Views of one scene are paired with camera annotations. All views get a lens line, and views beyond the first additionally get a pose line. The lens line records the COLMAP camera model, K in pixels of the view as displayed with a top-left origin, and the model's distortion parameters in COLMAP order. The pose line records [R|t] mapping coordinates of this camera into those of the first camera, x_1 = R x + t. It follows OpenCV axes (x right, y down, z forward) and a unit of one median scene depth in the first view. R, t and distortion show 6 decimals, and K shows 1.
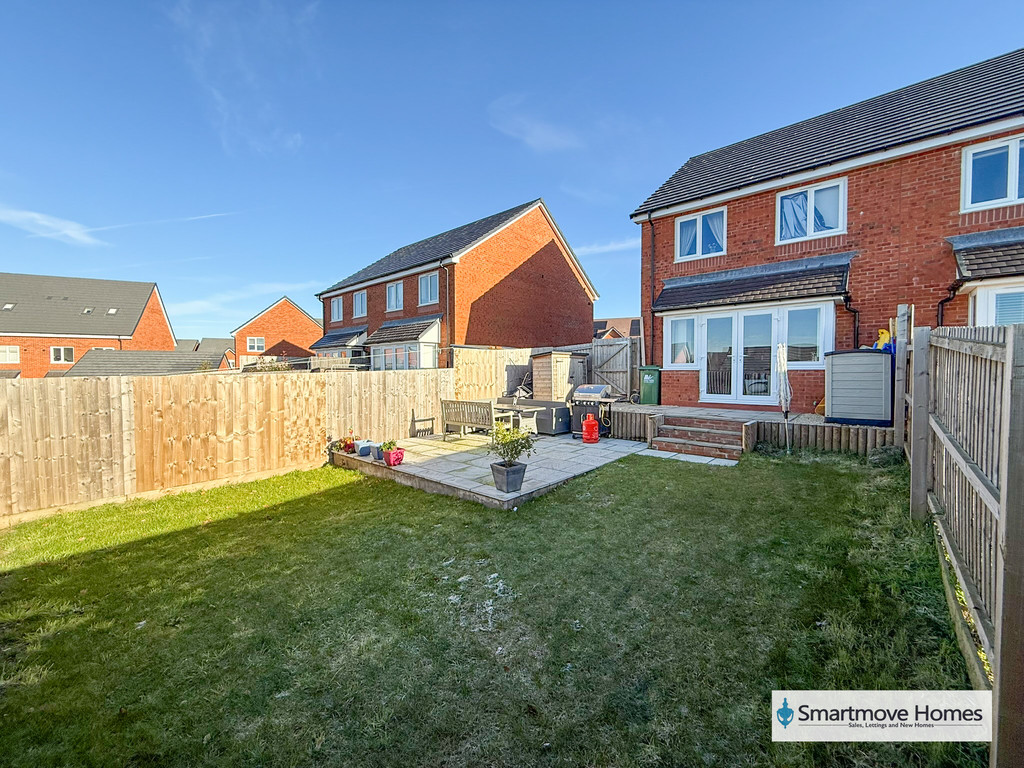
lens RADIAL K [[408.7, 0, 508.6], [0, 408.7, 381.6], [0, 0, 1]] dist [0.000473, 0.000029]
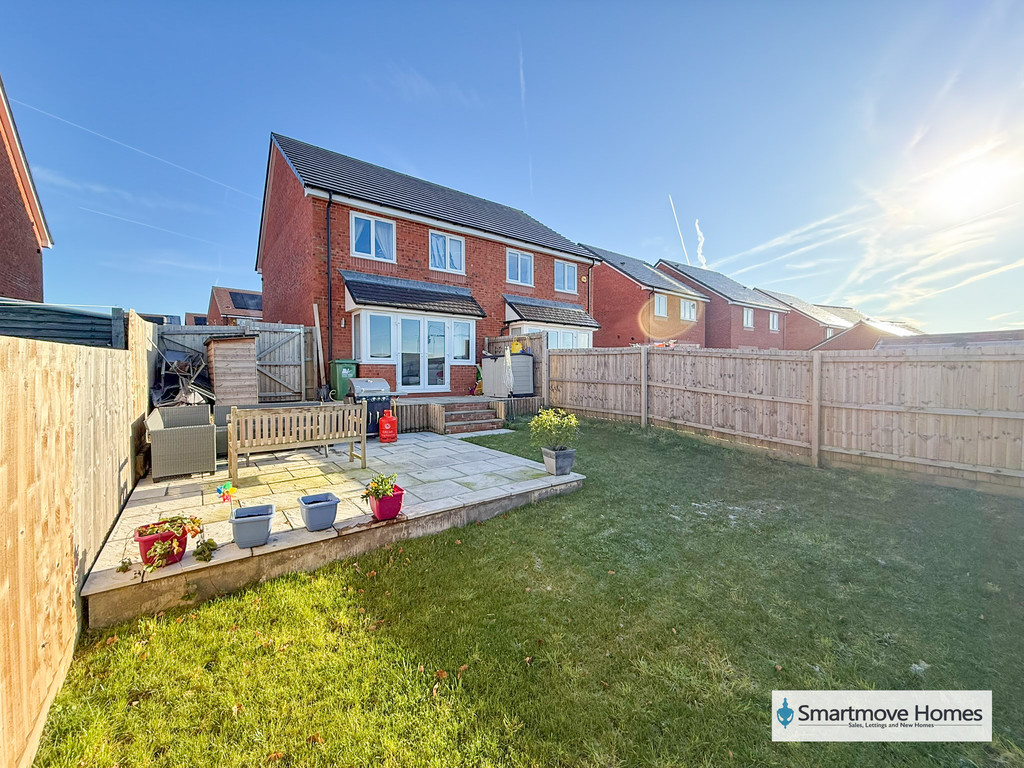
lens RADIAL K [[408.7, 0, 508.6], [0, 408.7, 381.6], [0, 0, 1]] dist [0.000473, 0.000029]
pose [[0.182621, -0.021300, 0.982953, -0.597252], [0.025131, 0.999540, 0.016991, 0.007508], [-0.982862, 0.021599, 0.183073, 0.538733]]
